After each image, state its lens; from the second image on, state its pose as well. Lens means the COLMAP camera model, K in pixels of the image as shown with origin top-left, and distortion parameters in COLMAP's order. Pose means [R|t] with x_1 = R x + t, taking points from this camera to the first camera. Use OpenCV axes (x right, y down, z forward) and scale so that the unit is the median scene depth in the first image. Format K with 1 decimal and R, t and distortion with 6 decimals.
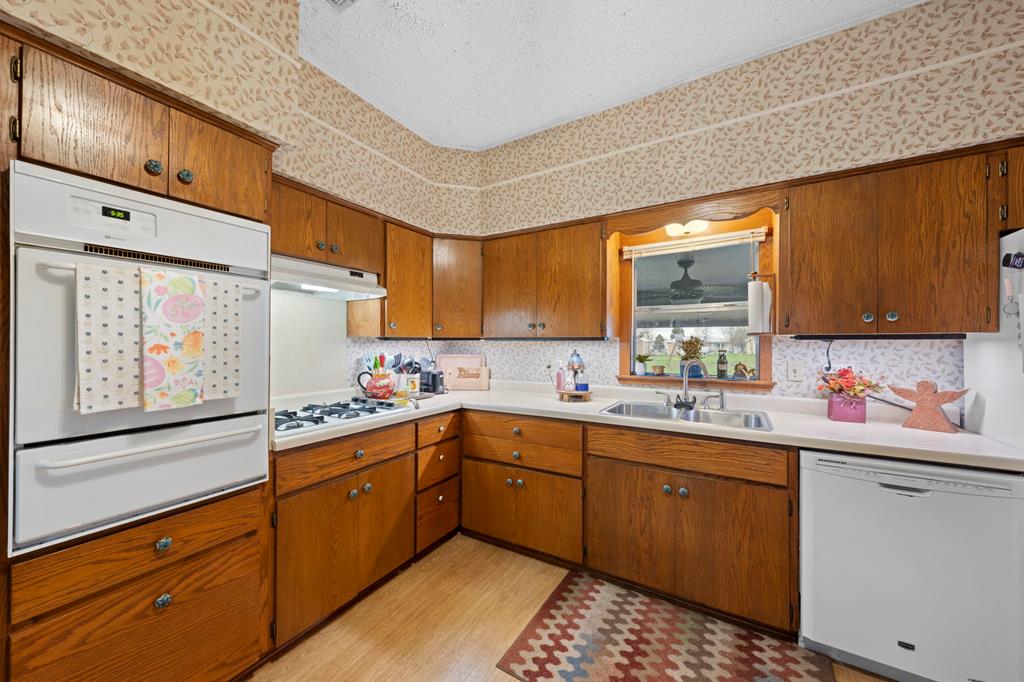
lens RADIAL K [[370.9, 0, 512.0], [0, 370.9, 341.0], [0, 0, 1]] dist [-0.000843, -0.000184]
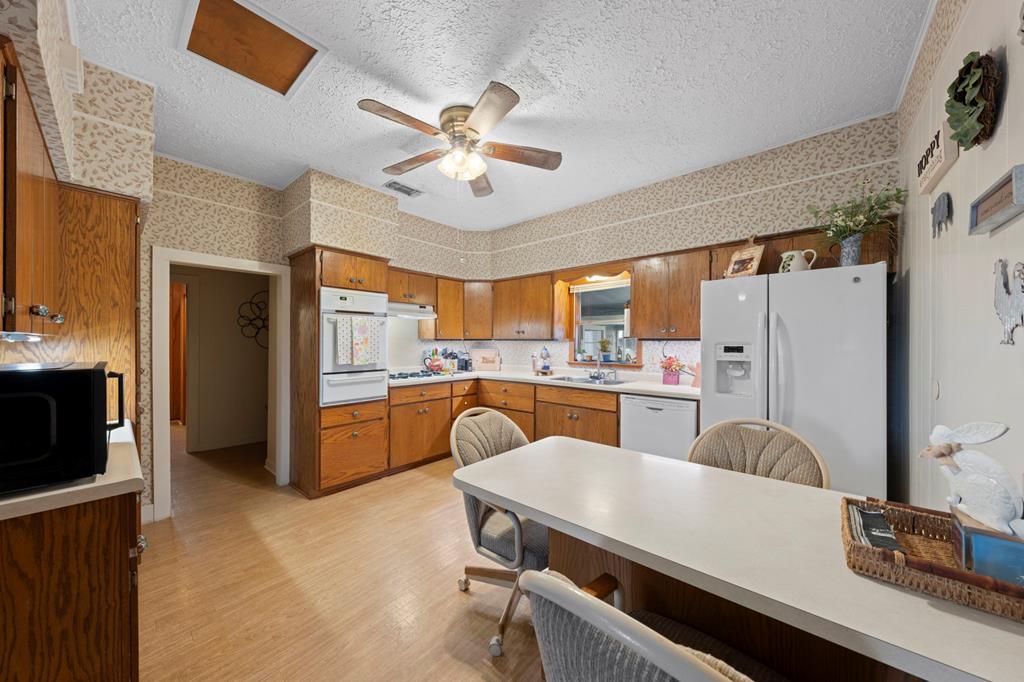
lens RADIAL K [[370.9, 0, 512.0], [0, 370.9, 341.0], [0, 0, 1]] dist [-0.000843, -0.000184]
pose [[0.983666, 0.000383, -0.180003, 0.379203], [0.000443, 0.999990, 0.004548, -0.008399], [0.180003, -0.004553, 0.983655, -0.803280]]
